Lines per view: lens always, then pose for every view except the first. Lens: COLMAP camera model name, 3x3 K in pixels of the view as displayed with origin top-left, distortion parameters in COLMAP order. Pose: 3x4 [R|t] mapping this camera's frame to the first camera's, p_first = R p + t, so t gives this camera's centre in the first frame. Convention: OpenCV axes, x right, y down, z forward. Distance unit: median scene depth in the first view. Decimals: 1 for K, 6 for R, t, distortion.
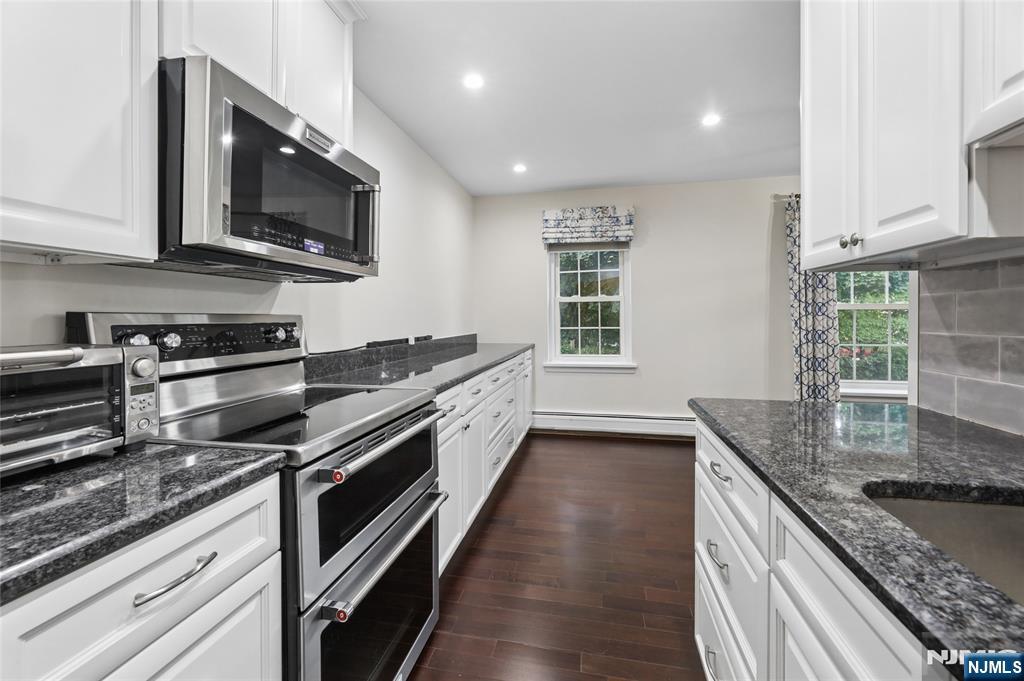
lens RADIAL K [[432.6, 0, 506.9], [0, 432.6, 320.0], [0, 0, 1]] dist [-0.000866, -0.000249]
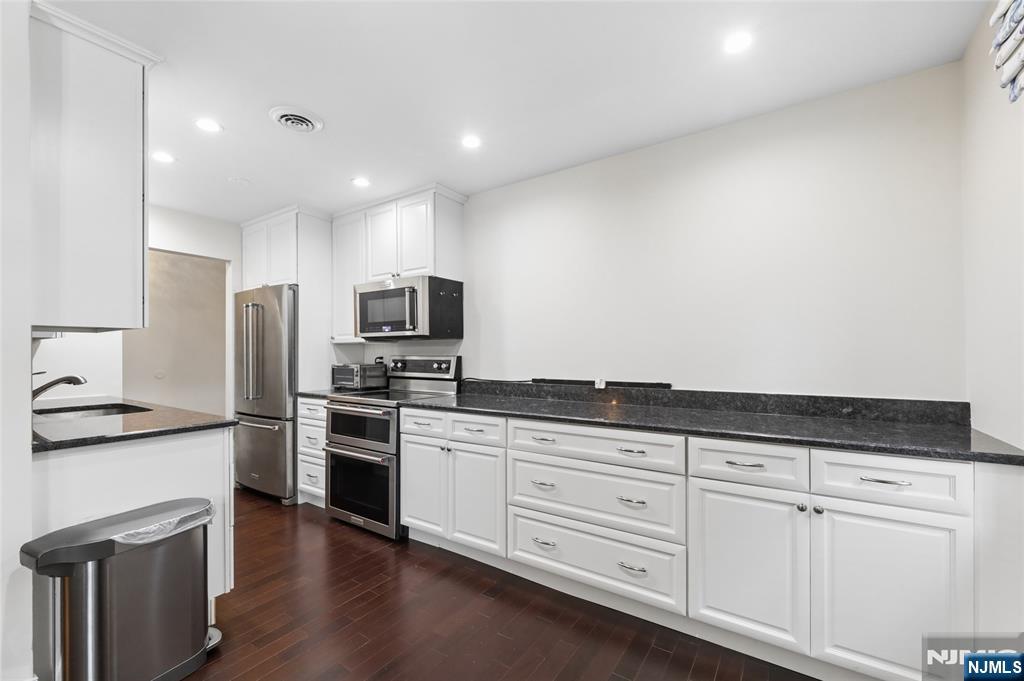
lens RADIAL K [[421.8, 0, 510.7], [0, 421.8, 349.0], [0, 0, 1]] dist [-0.000837, -0.000072]
pose [[-0.380711, -0.005666, -0.924677, 0.526347], [-0.002919, 0.999984, -0.004925, -0.016616], [0.924689, 0.000824, -0.380721, 0.910773]]
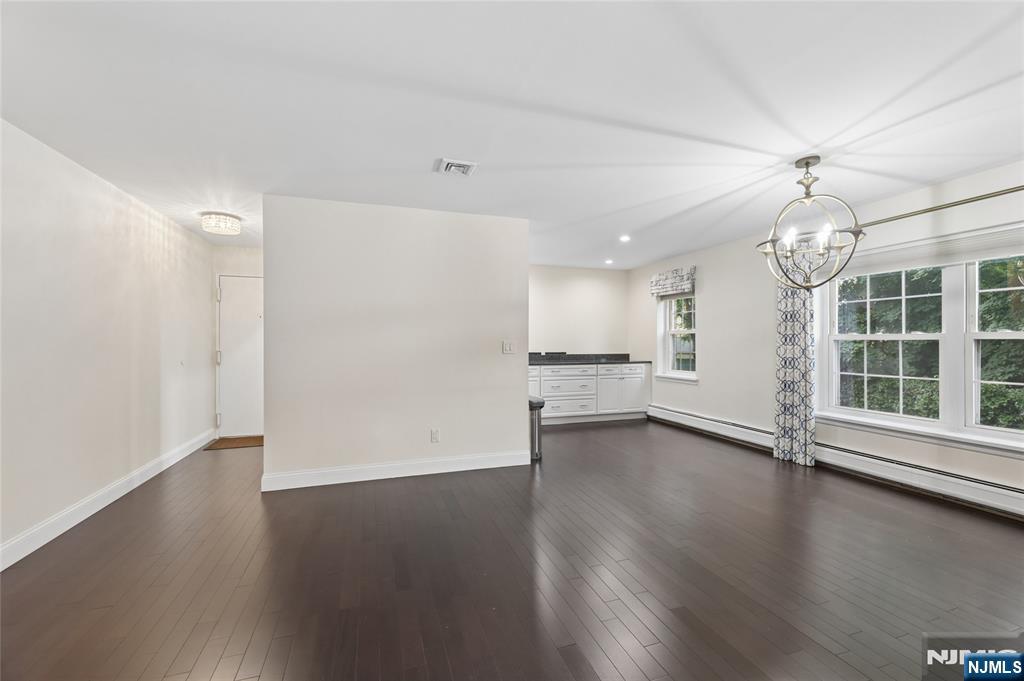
lens RADIAL K [[421.8, 0, 510.7], [0, 421.8, 349.0], [0, 0, 1]] dist [-0.000837, -0.000072]
pose [[0.502281, 0.021570, -0.864436, 1.299524], [-0.010254, 0.999767, 0.018988, -0.013733], [0.864644, -0.000673, 0.502385, -0.230975]]
